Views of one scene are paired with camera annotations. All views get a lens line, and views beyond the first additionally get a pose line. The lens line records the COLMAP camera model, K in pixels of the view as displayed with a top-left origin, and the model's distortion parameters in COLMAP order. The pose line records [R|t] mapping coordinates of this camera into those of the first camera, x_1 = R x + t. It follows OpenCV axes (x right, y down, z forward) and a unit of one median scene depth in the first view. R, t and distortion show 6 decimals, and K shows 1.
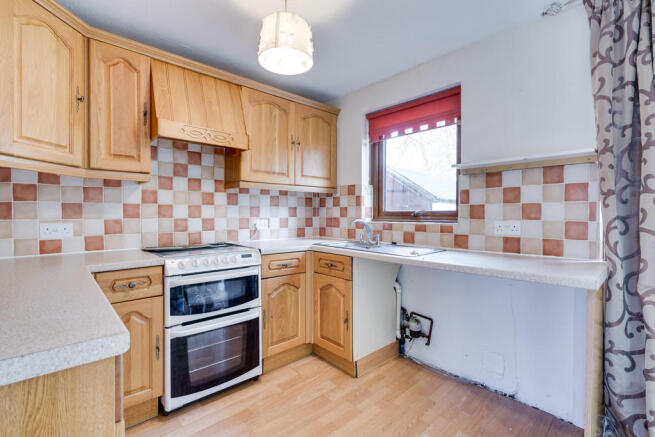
lens RADIAL K [[300.8, 0, 325.6], [0, 300.8, 214.1], [0, 0, 1]] dist [0.001220, 0.000284]
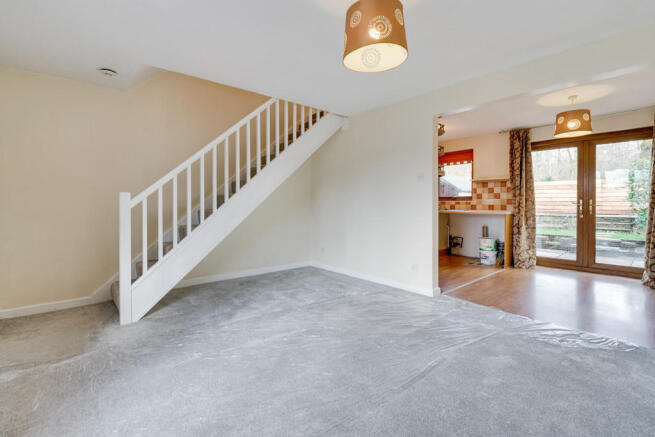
lens RADIAL K [[299.2, 0, 328.2], [0, 299.2, 201.9], [0, 0, 1]] dist [0.000006, 0.000007]
pose [[0.999676, -0.004542, -0.025039, -0.744690], [0.004468, 0.999986, -0.002998, 0.041157], [0.025053, 0.002886, 0.999682, -1.625890]]
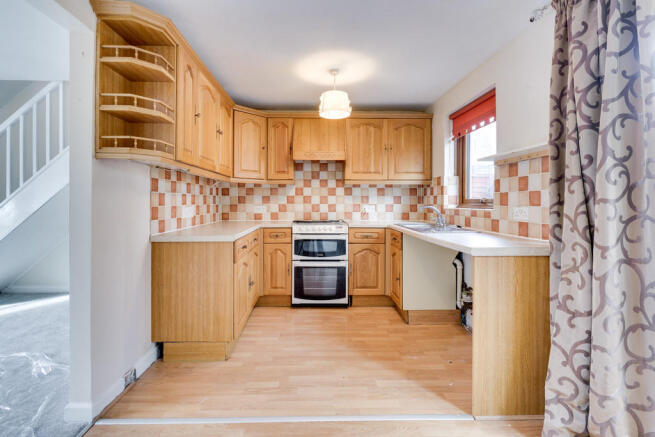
lens RADIAL K [[291.4, 0, 314.4], [0, 291.4, 199.4], [0, 0, 1]] dist [0.000038, 0.000084]
pose [[0.755585, -0.005371, -0.655029, 0.606428], [-0.001544, 0.999949, -0.009981, 0.005233], [0.655049, 0.008553, 0.755538, -0.242099]]
